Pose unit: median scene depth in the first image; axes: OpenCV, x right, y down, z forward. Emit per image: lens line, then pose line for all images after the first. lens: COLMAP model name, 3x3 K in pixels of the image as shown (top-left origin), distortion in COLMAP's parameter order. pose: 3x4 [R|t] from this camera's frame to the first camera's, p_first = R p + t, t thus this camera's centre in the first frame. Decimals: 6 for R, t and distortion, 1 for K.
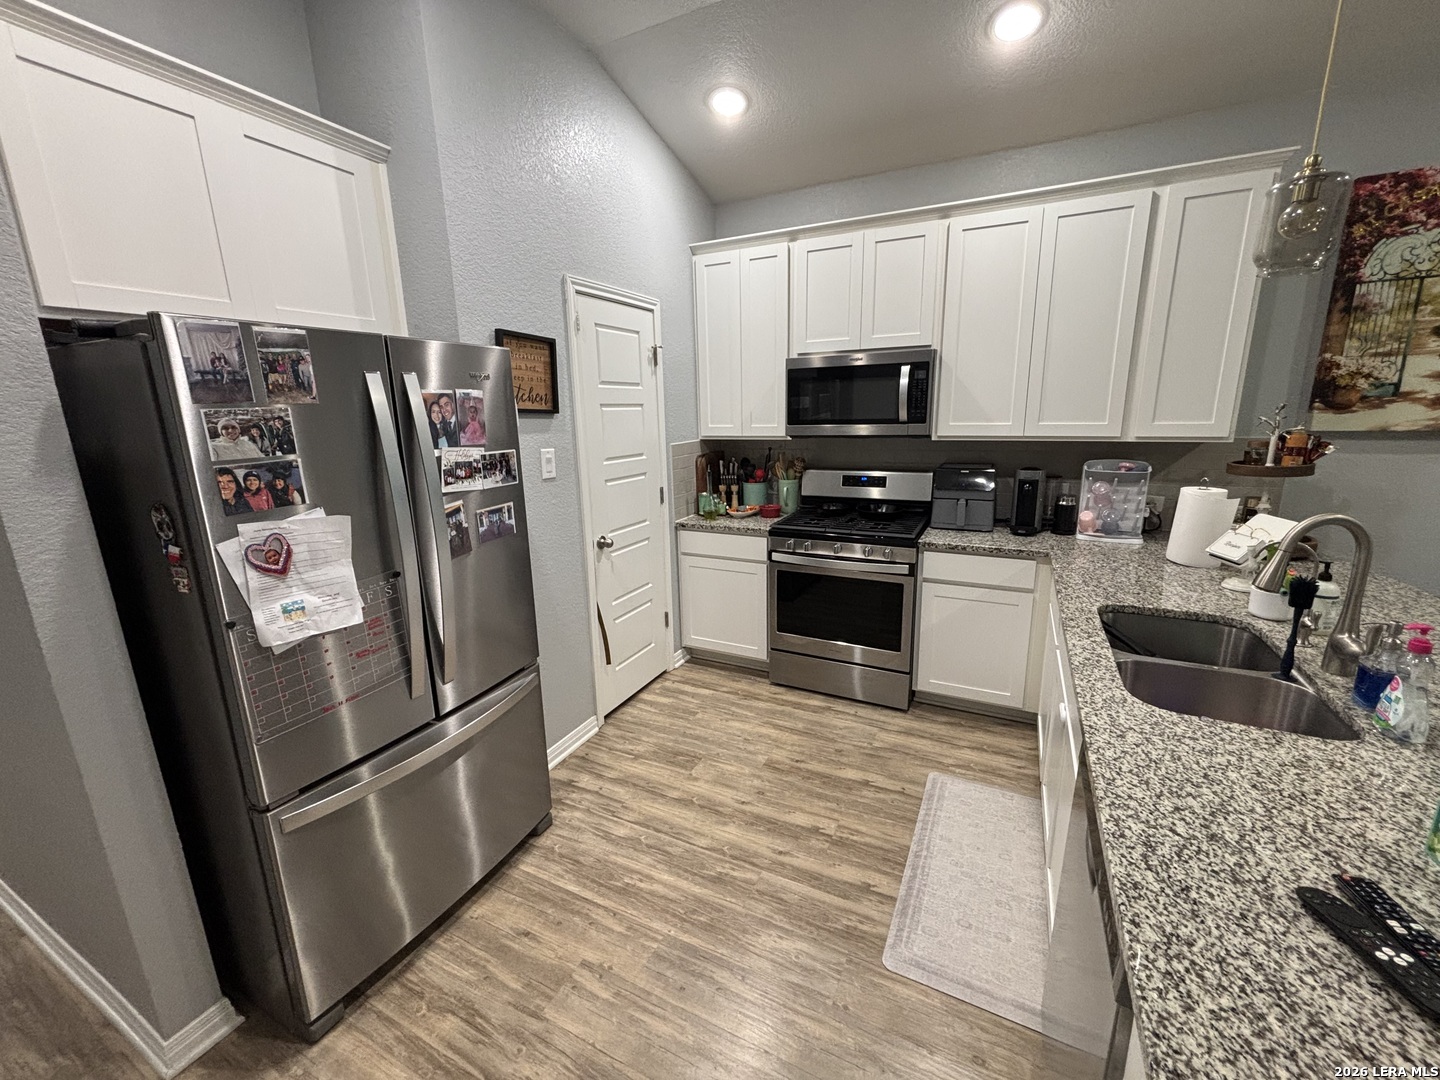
lens RADIAL K [[582.3, 0, 720.0], [0, 582.3, 540.0], [0, 0, 1]] dist [-0.000188, -0.000291]
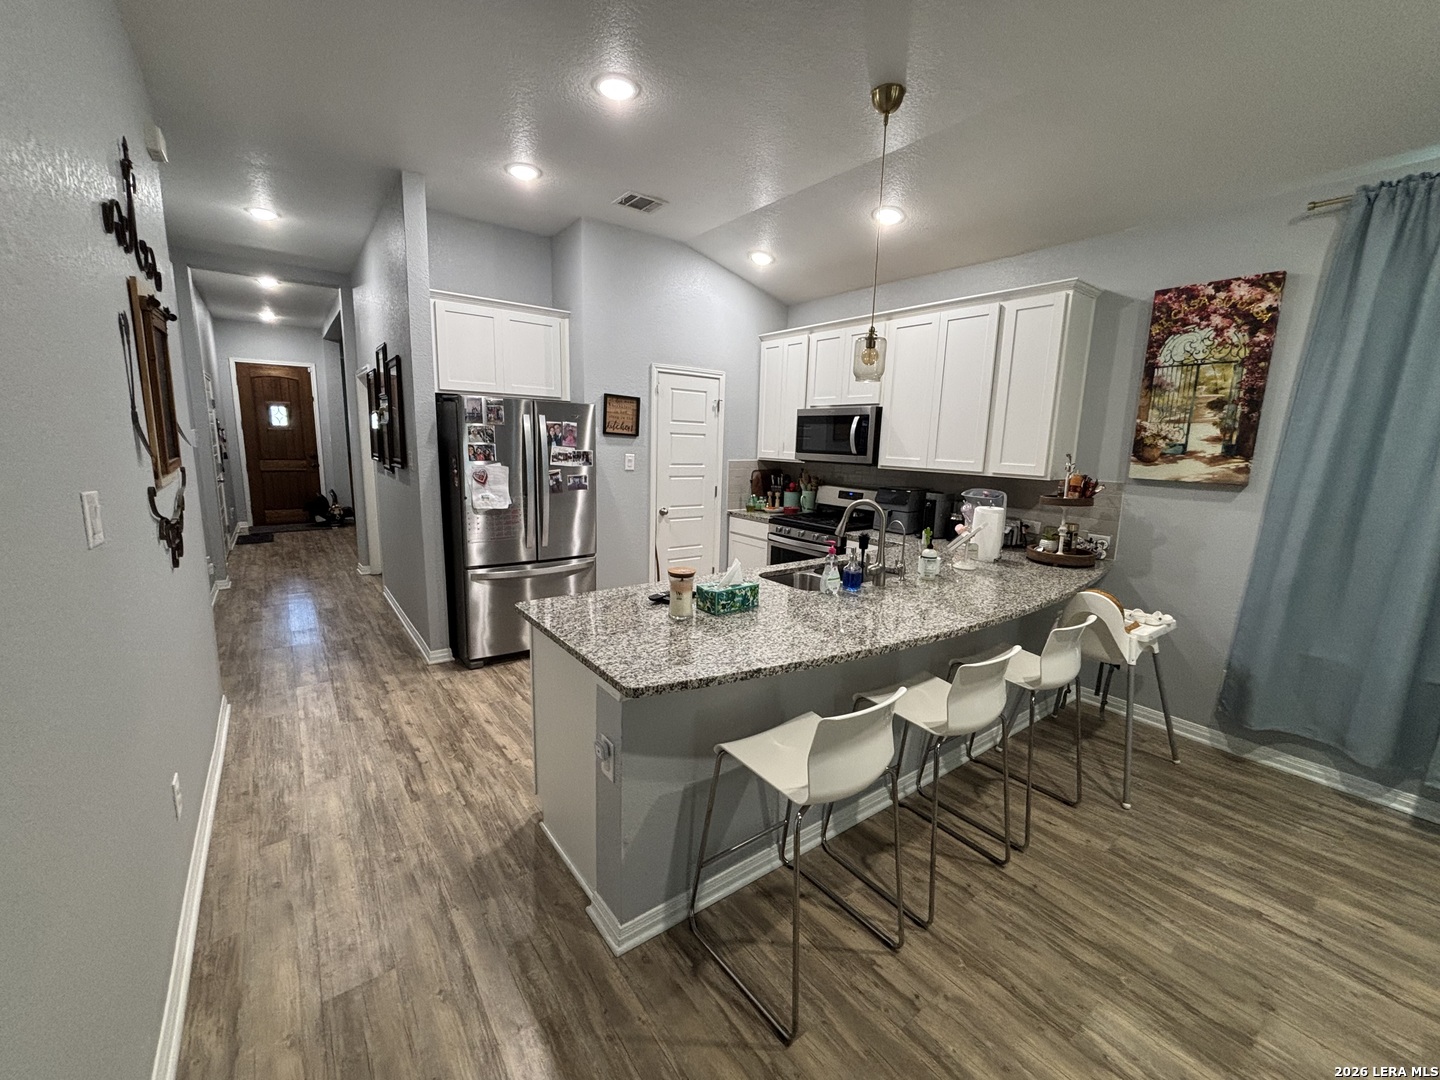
lens RADIAL K [[582.3, 0, 720.0], [0, 582.3, 540.0], [0, 0, 1]] dist [-0.000188, -0.000291]
pose [[0.893883, 0.125202, -0.430463, 0.815600], [-0.148595, 0.988675, -0.021006, 0.114831], [0.422958, 0.082741, 0.902364, -0.558655]]
